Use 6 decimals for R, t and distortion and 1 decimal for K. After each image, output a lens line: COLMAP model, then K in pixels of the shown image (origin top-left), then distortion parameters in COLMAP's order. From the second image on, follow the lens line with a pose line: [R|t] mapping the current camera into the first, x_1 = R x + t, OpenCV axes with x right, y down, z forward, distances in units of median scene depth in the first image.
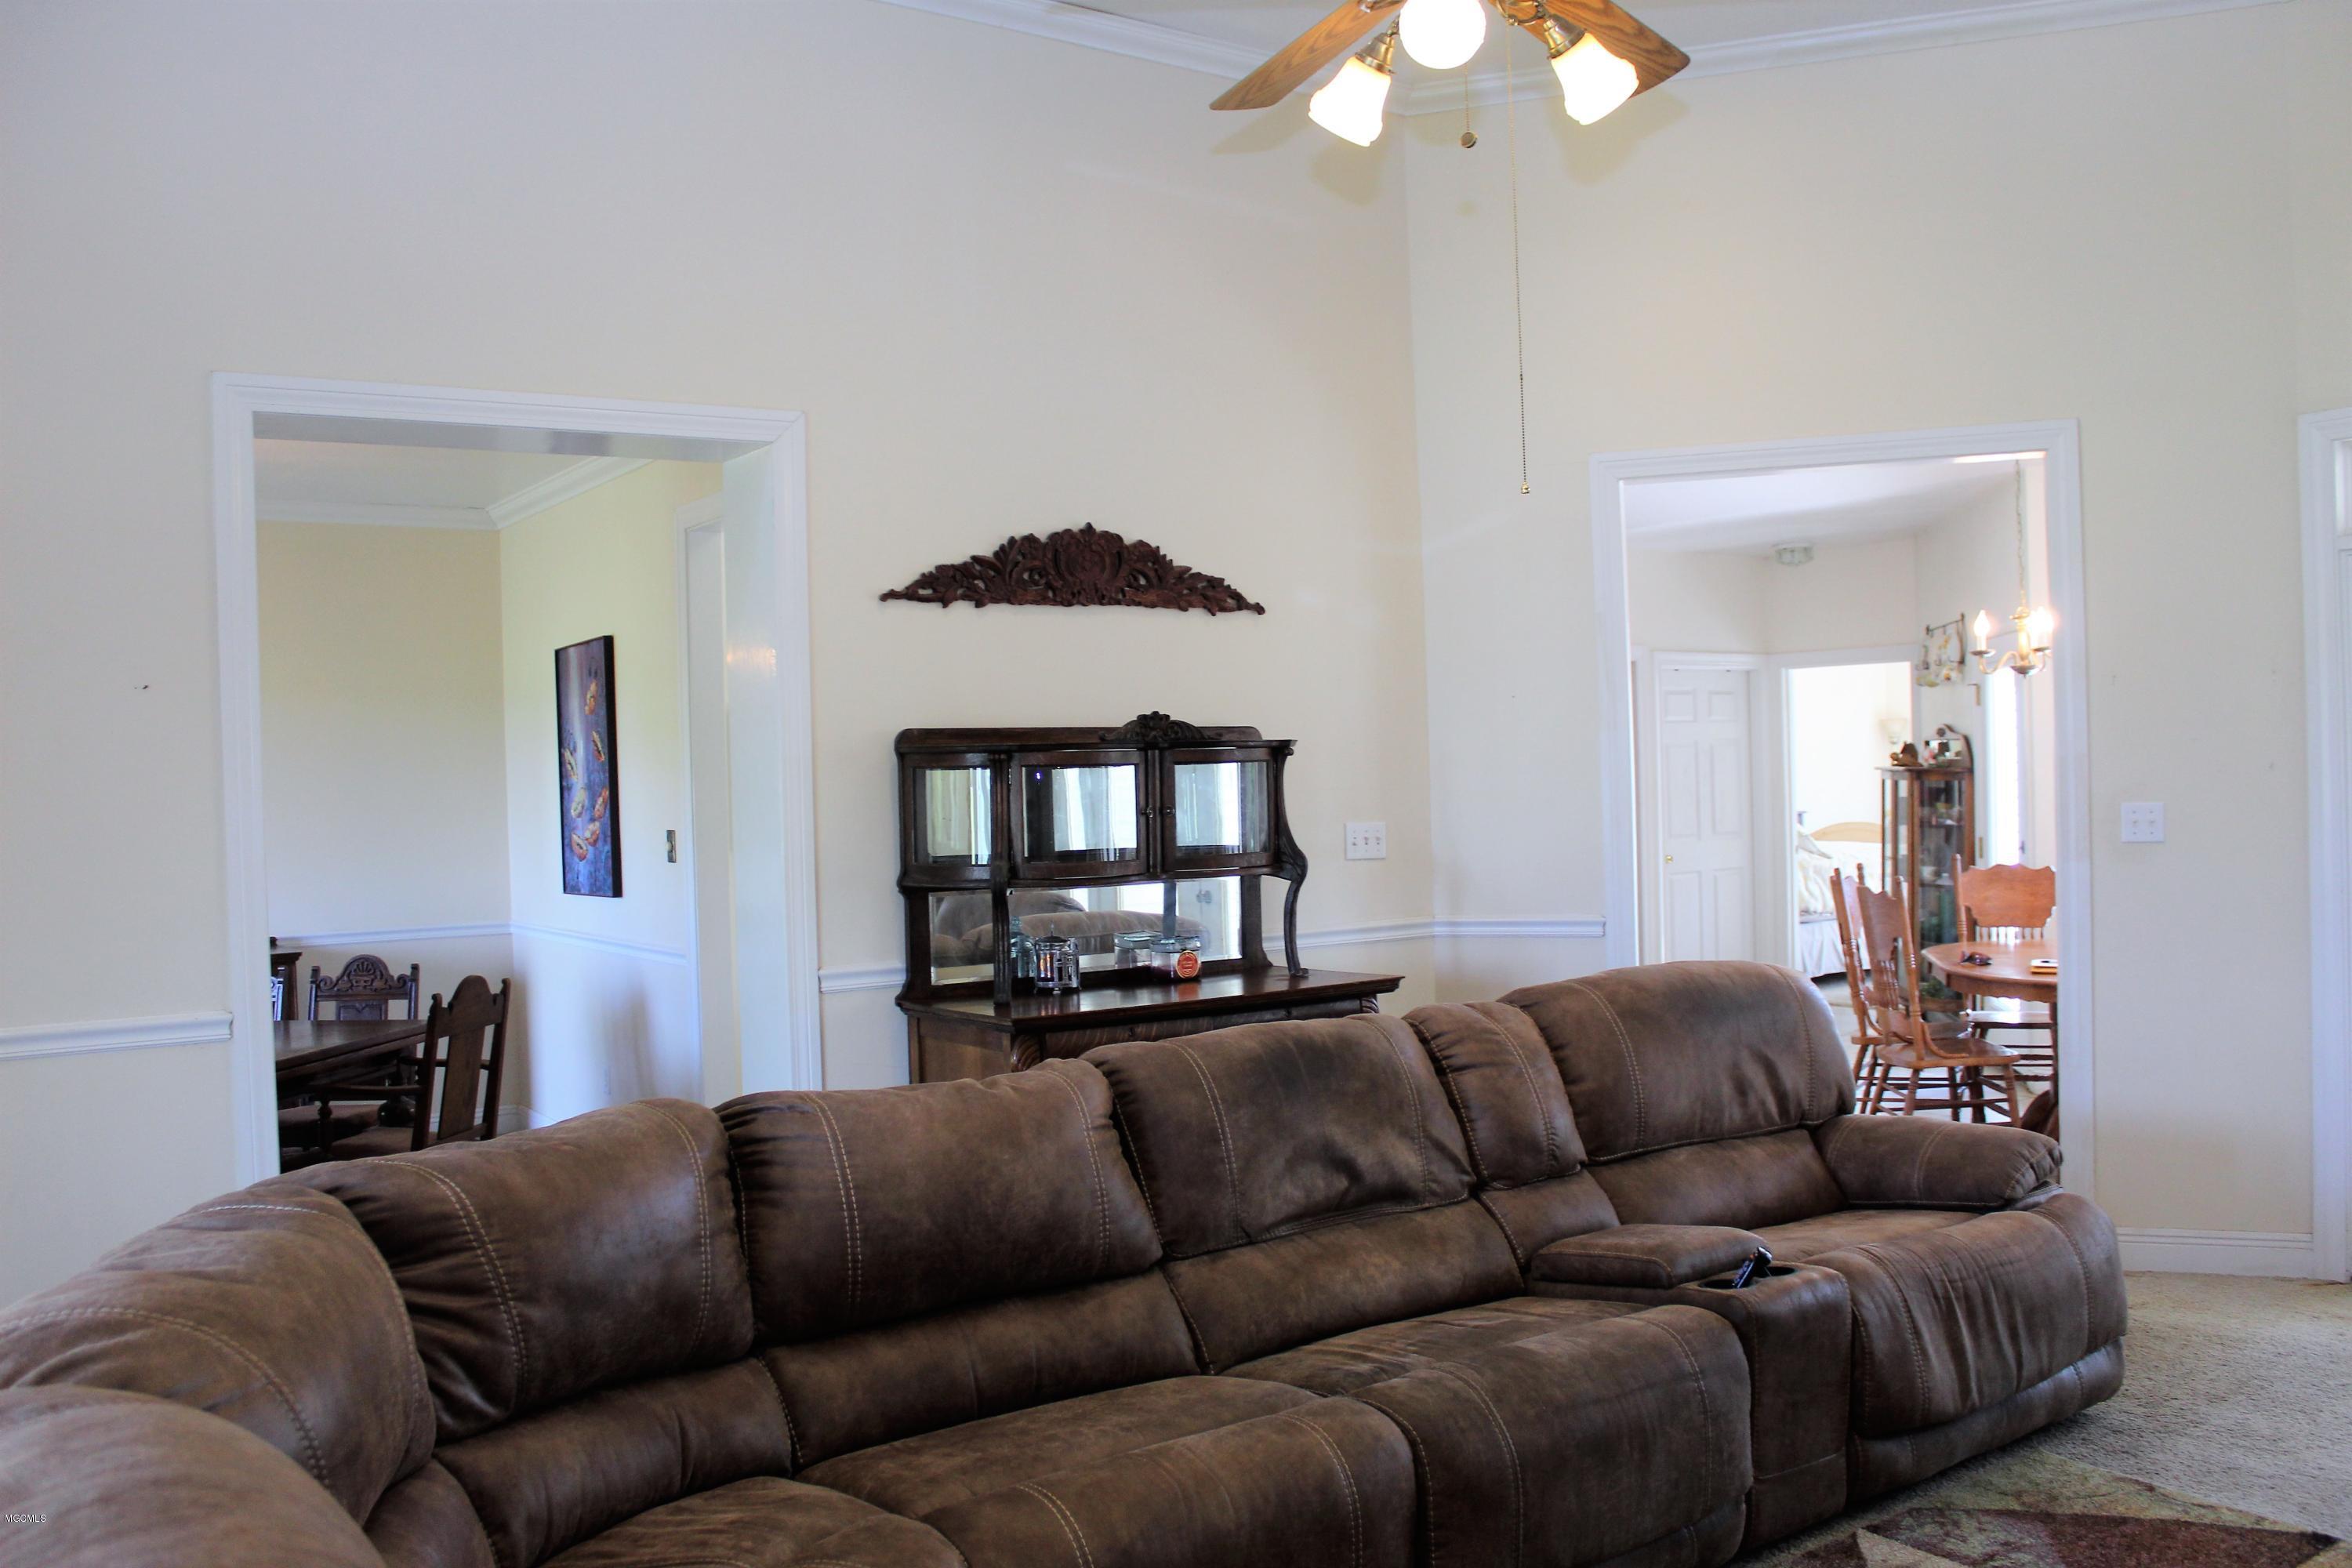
lens RADIAL K [[1958.2, 0, 1195.0], [0, 1958.2, 804.0], [0, 0, 1]] dist [-0.176388, 0.158429]
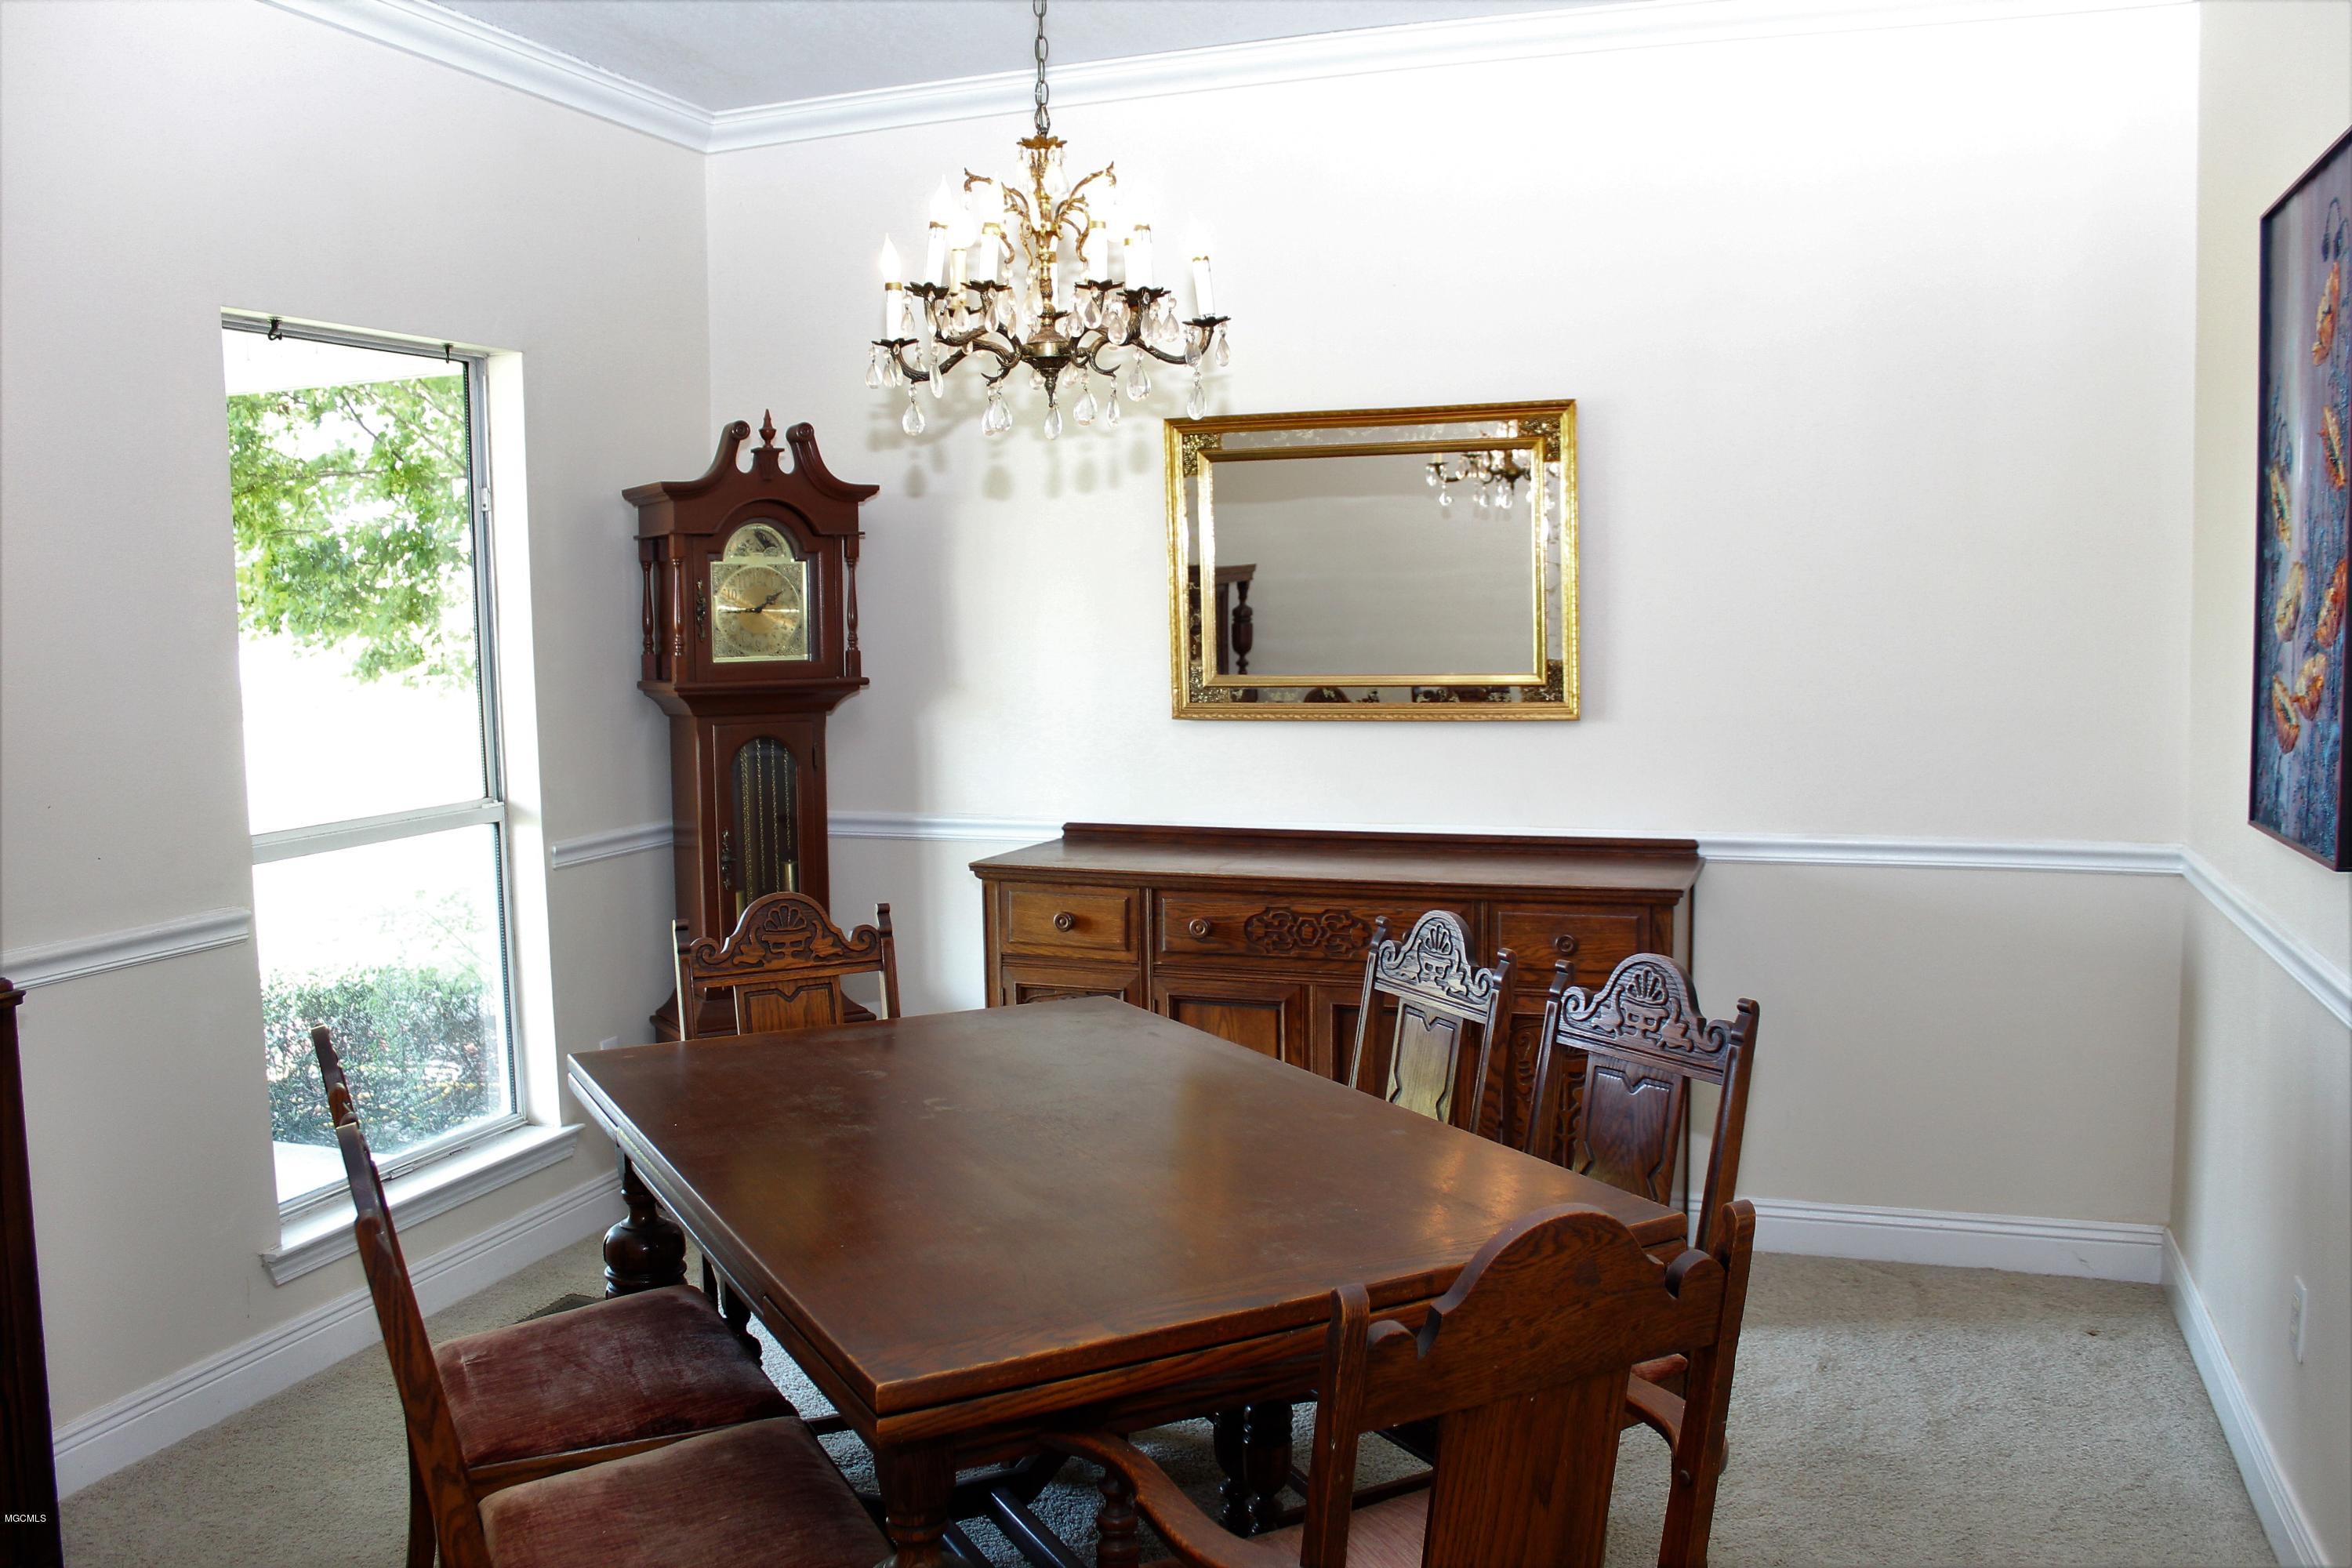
lens RADIAL K [[1958.2, 0, 1195.0], [0, 1958.2, 804.0], [0, 0, 1]] dist [-0.176388, 0.158429]
pose [[0.577079, 0.102714, -0.810204, -0.197206], [-0.013402, 0.993117, 0.116357, -0.001738], [0.816578, -0.056289, 0.574483, 0.866093]]
